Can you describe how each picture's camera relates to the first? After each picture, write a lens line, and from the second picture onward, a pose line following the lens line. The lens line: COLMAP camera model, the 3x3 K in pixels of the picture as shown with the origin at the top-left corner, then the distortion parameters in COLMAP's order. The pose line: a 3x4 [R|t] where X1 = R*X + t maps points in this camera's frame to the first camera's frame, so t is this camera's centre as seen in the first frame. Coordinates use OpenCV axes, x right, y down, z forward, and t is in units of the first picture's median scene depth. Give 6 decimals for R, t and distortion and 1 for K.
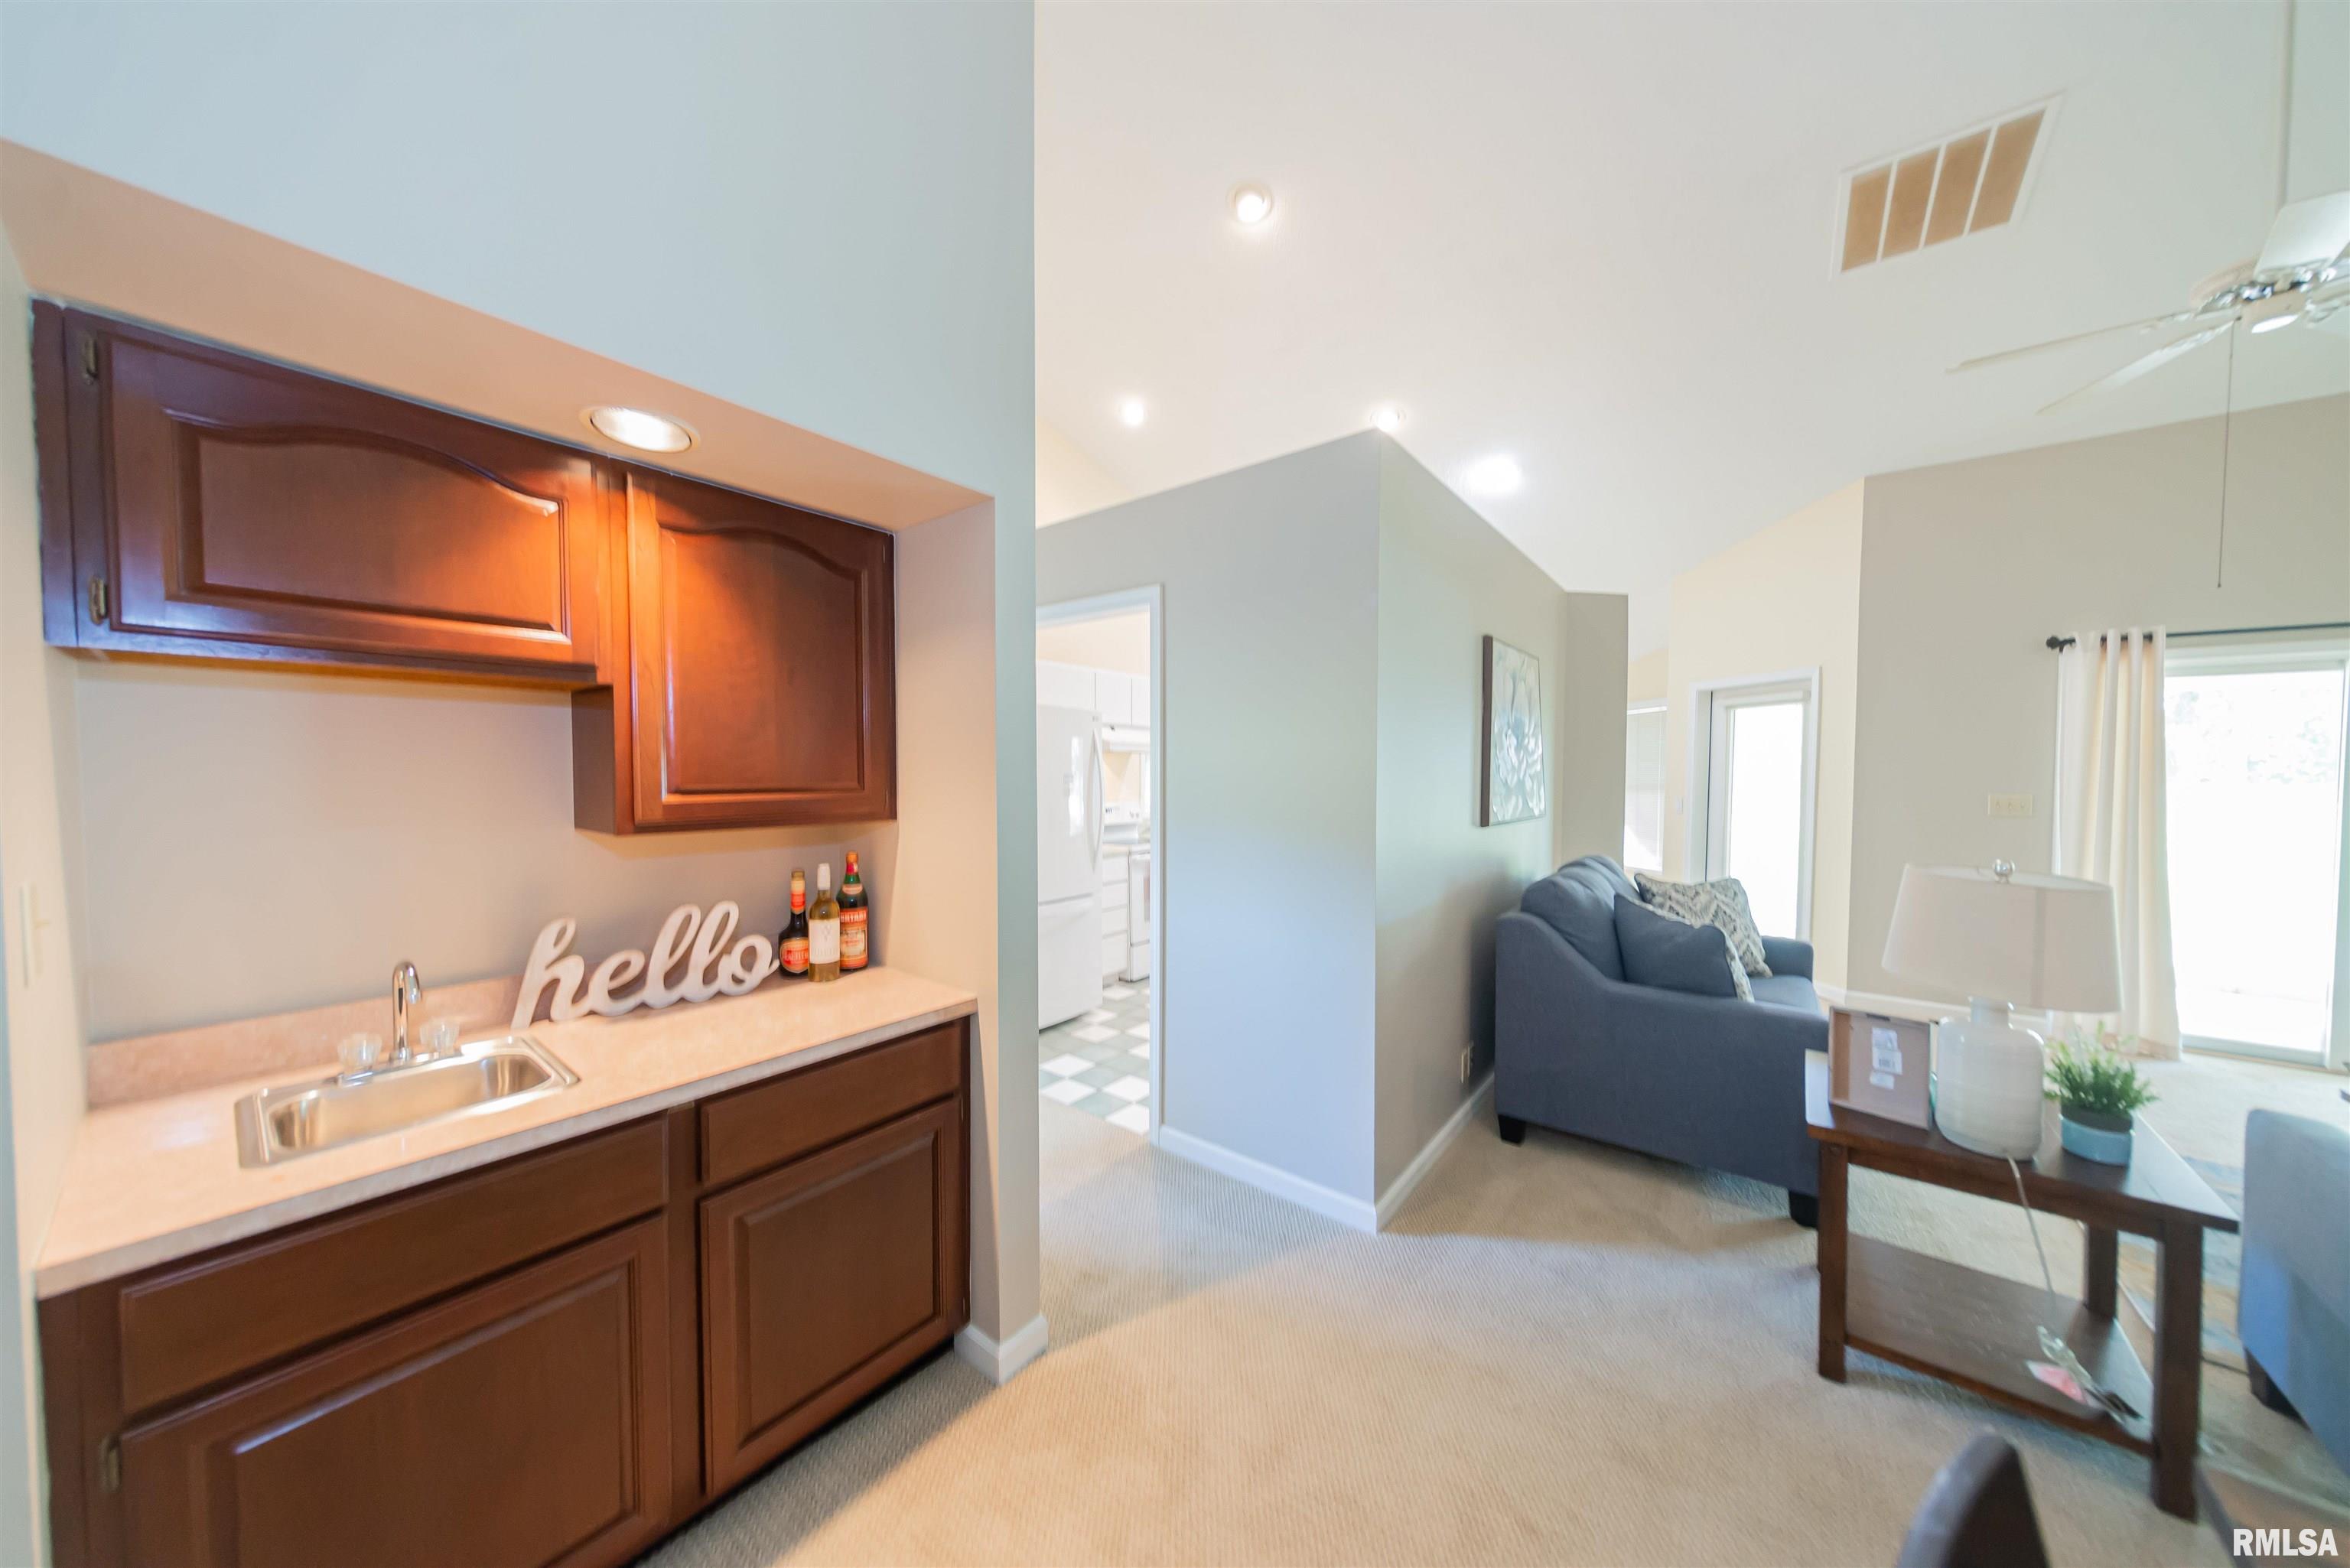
lens RADIAL K [[755.0, 0, 1161.8], [0, 755.0, 790.6], [0, 0, 1]] dist [0.001840, -0.000019]
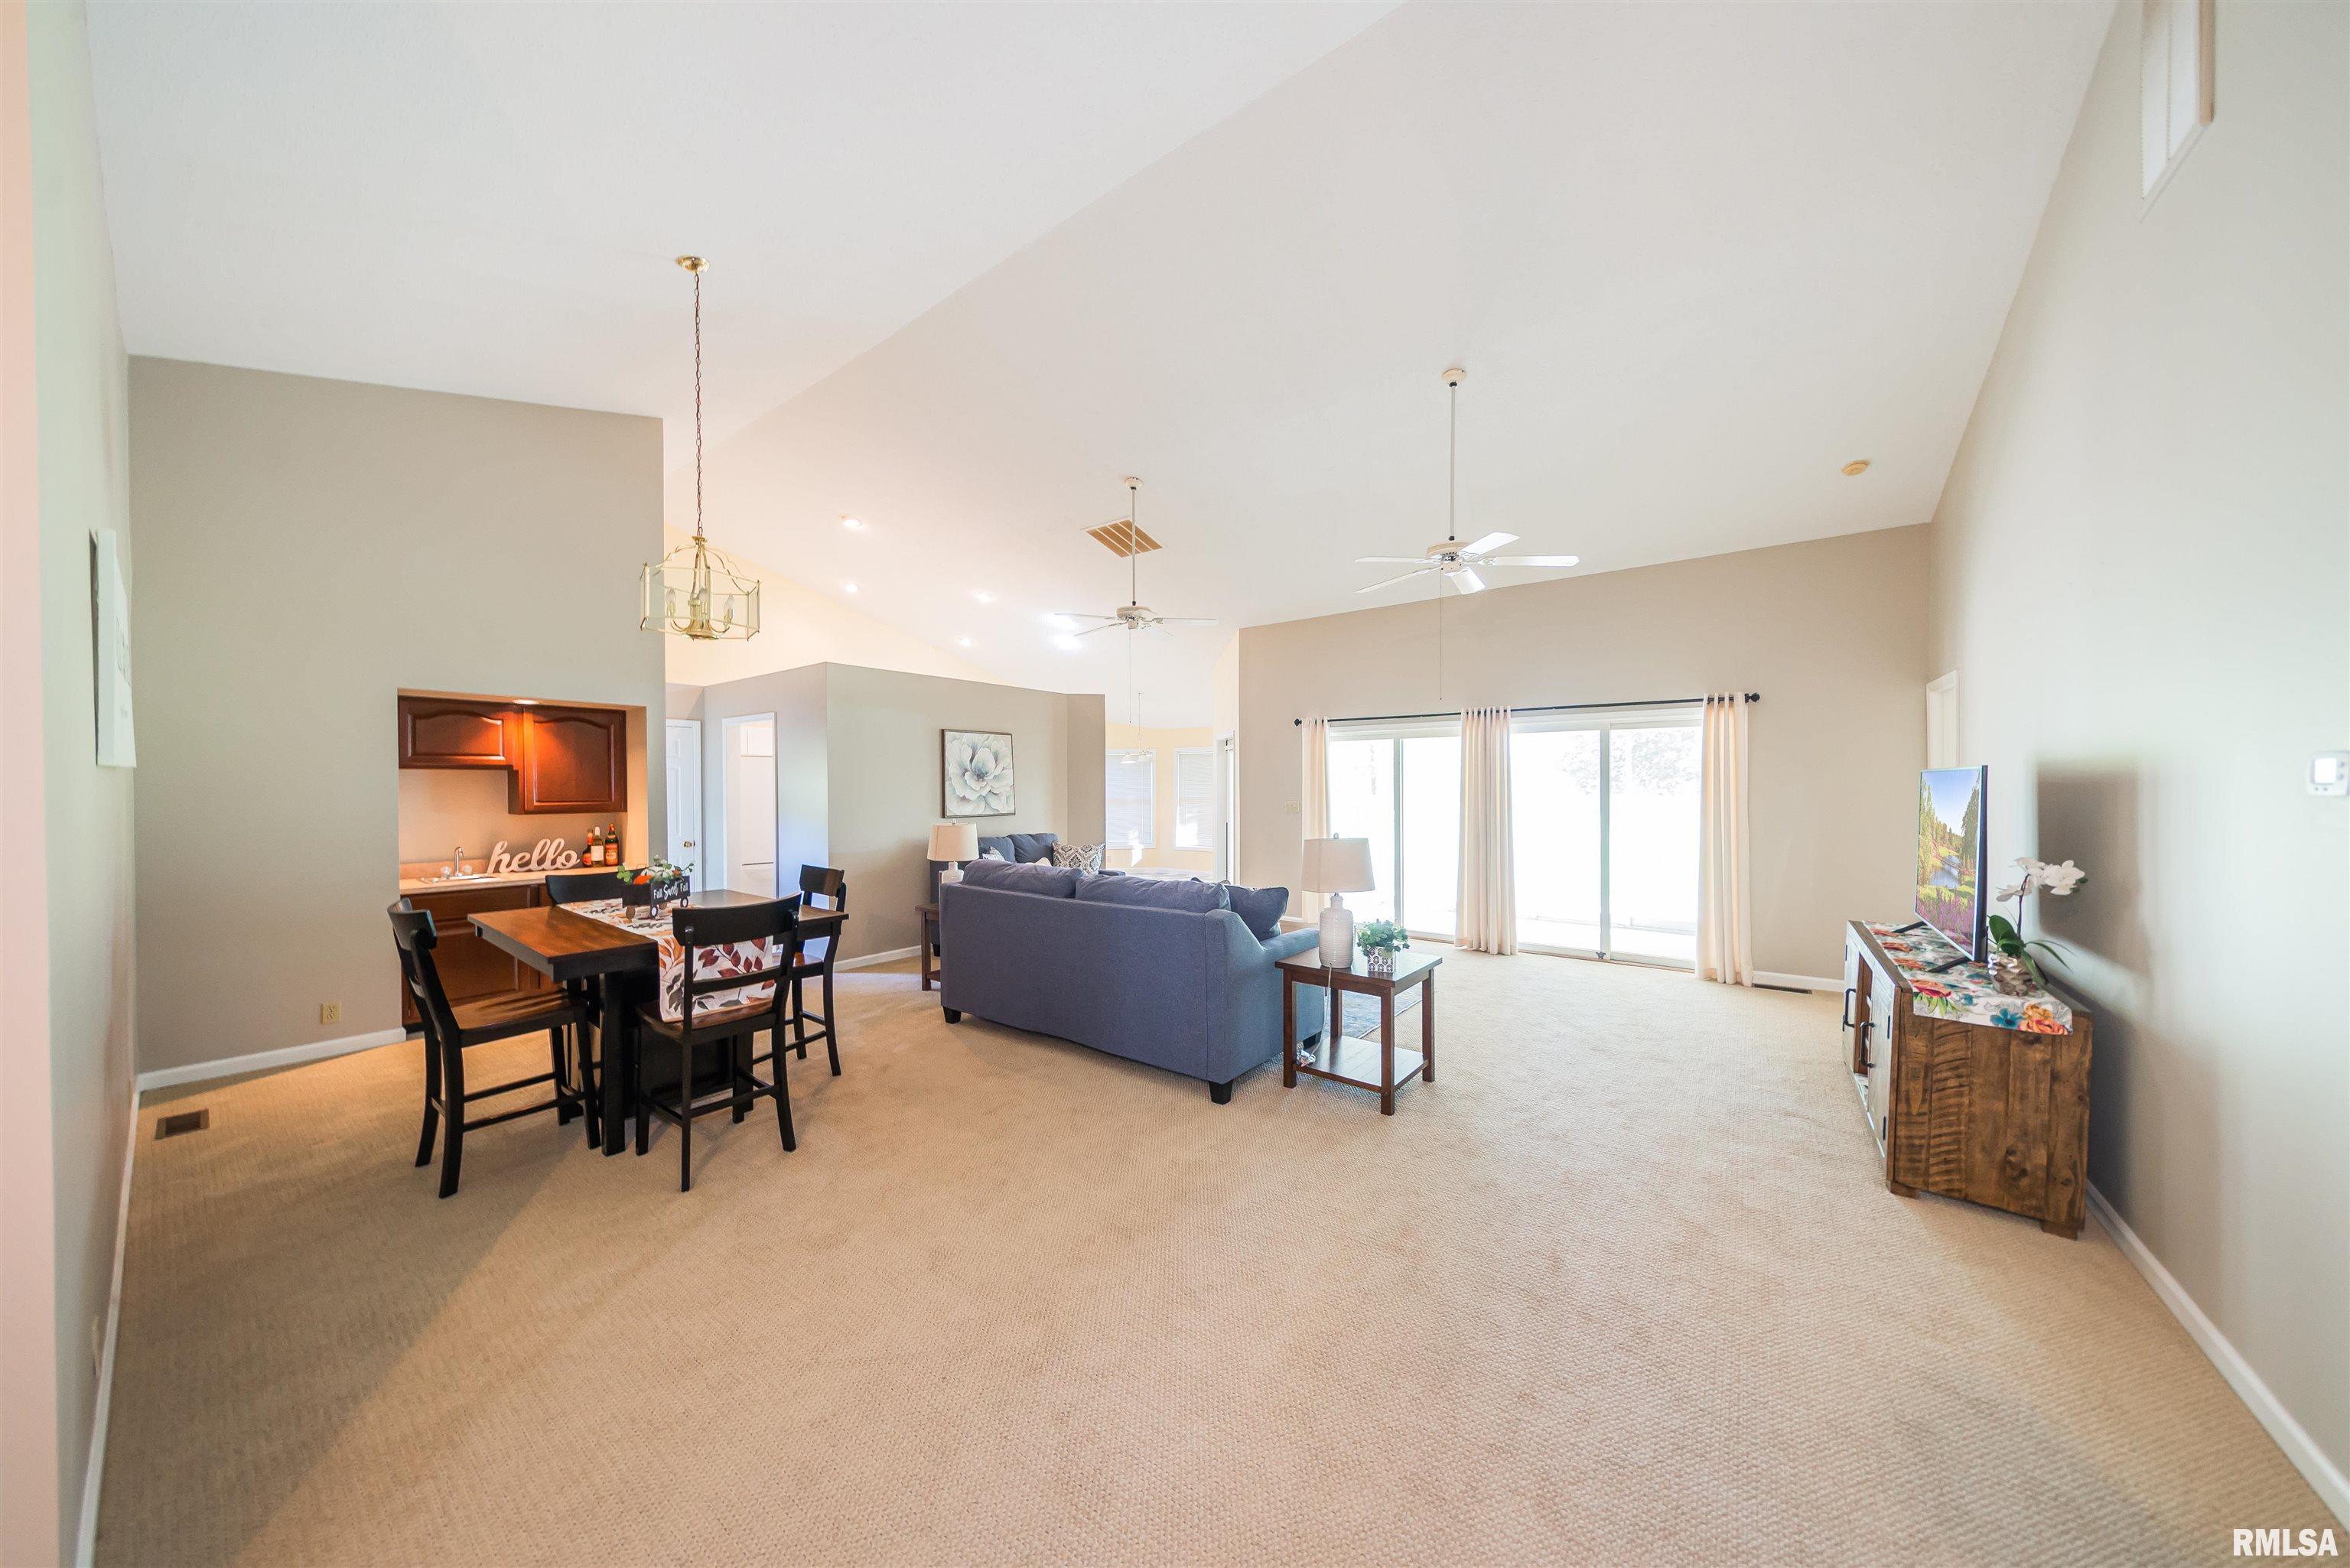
lens RADIAL K [[755.0, 0, 1161.8], [0, 755.0, 790.6], [0, 0, 1]] dist [0.001840, -0.000019]
pose [[0.999659, -0.009302, 0.024417, 1.765716], [0.009870, 0.999681, -0.023269, 0.049917], [-0.024192, 0.023502, 0.999431, -2.092004]]
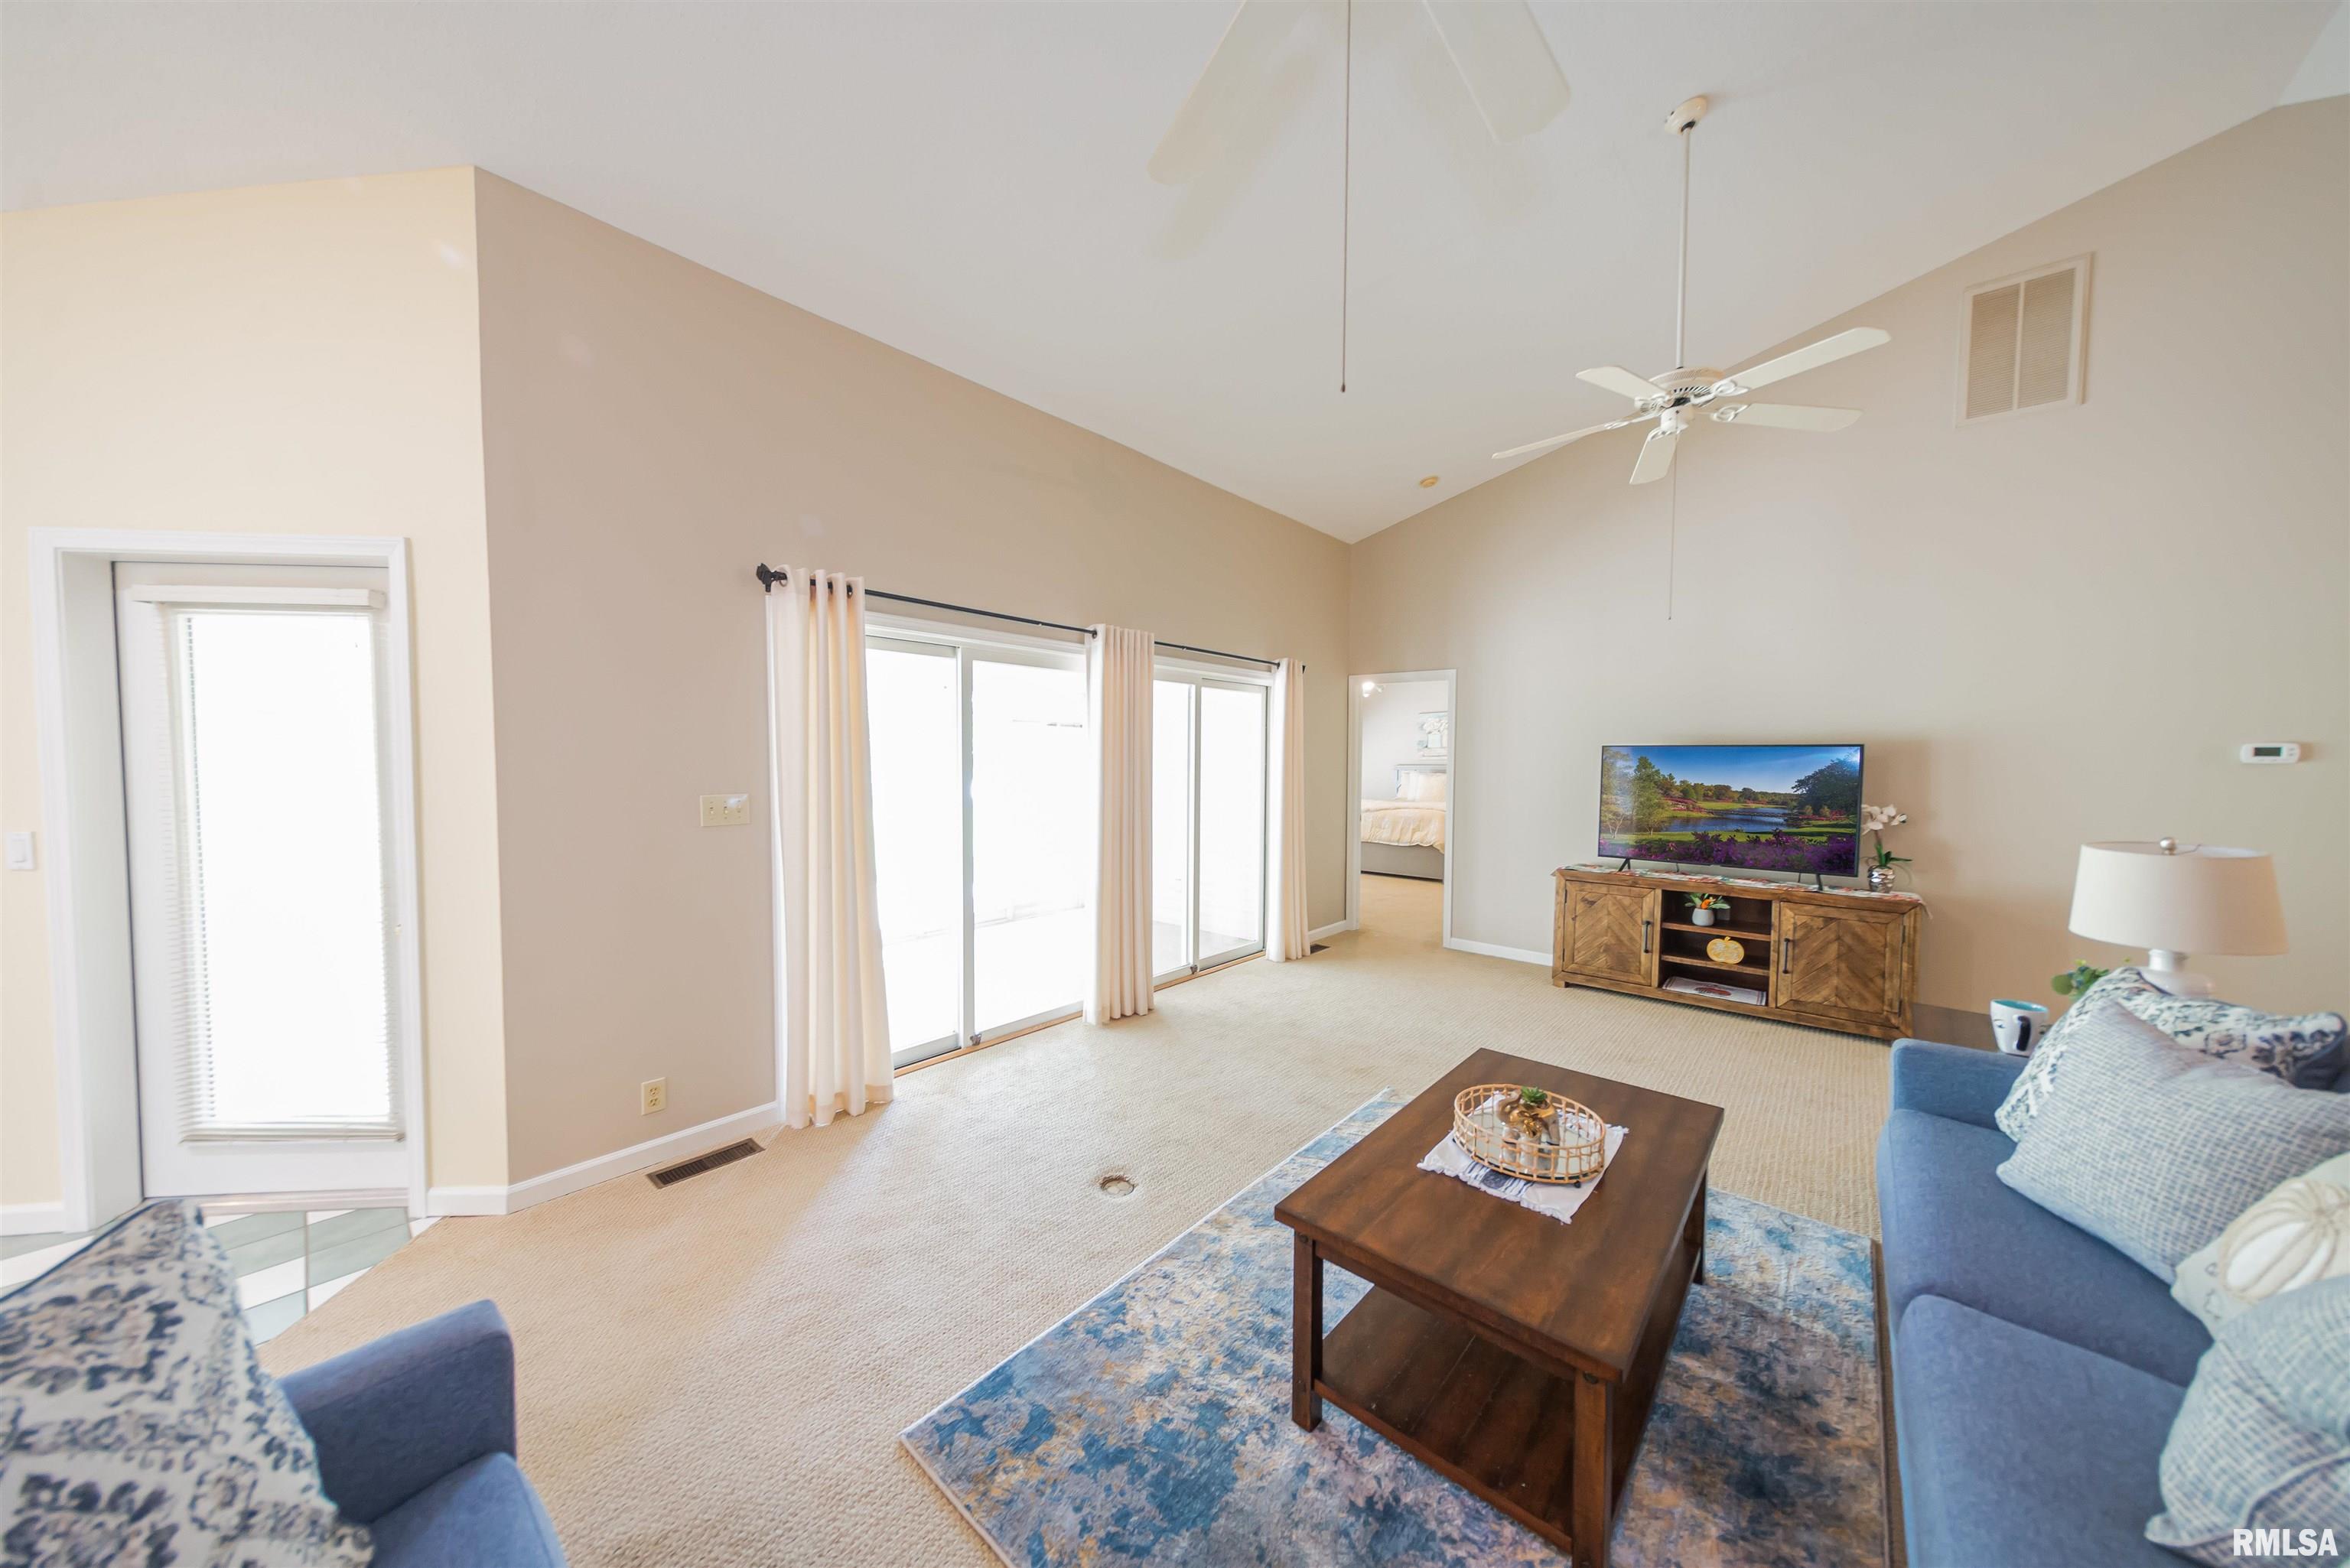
lens RADIAL K [[755.0, 0, 1161.8], [0, 755.0, 790.6], [0, 0, 1]] dist [0.001840, -0.000019]
pose [[0.049488, -0.046122, 0.997709, 1.108106], [0.025659, 0.998662, 0.044894, -0.040904], [-0.998445, 0.023378, 0.050605, 1.358762]]
